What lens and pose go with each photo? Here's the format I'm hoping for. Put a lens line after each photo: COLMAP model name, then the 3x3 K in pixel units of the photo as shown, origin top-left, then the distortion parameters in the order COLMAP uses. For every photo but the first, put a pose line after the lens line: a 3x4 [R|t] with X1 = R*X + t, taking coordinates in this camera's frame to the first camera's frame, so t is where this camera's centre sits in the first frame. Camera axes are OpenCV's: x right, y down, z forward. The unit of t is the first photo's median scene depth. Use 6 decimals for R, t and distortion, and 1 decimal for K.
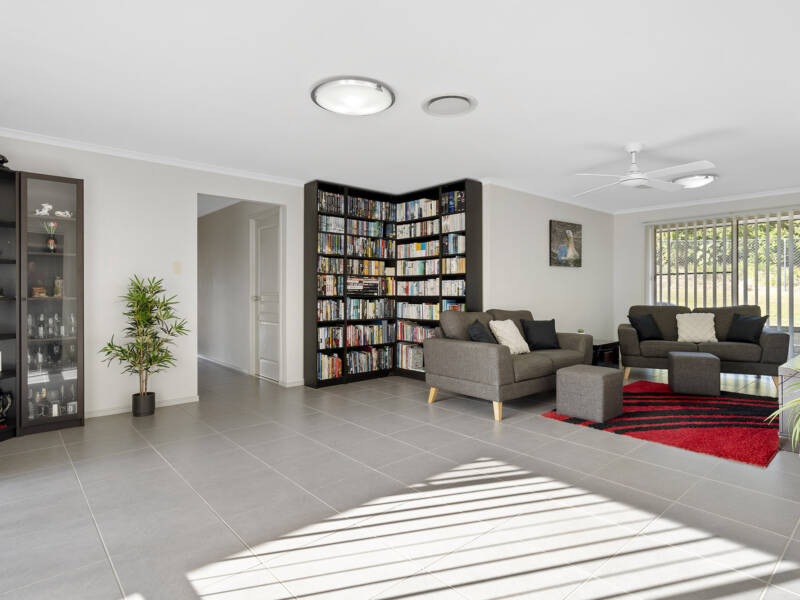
lens RADIAL K [[448.2, 0, 399.6], [0, 448.2, 295.9], [0, 0, 1]] dist [0.005606, 0.000413]
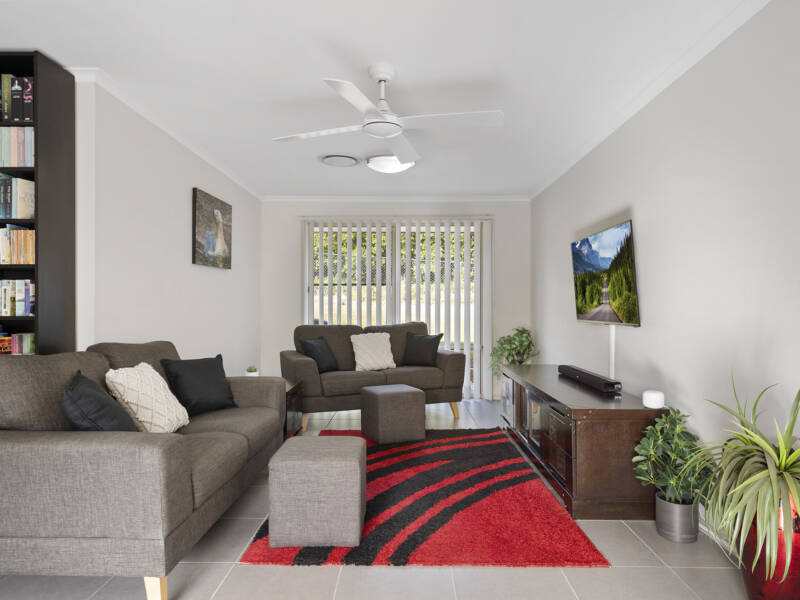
lens RADIAL K [[511.2, 0, 399.8], [0, 511.2, 299.5], [0, 0, 1]] dist [0.010364, 0.000723]
pose [[0.666512, 0.010200, 0.745424, 0.009739], [0.006759, 0.999783, -0.019724, -0.004028], [-0.745463, 0.018185, 0.666299, 0.386911]]
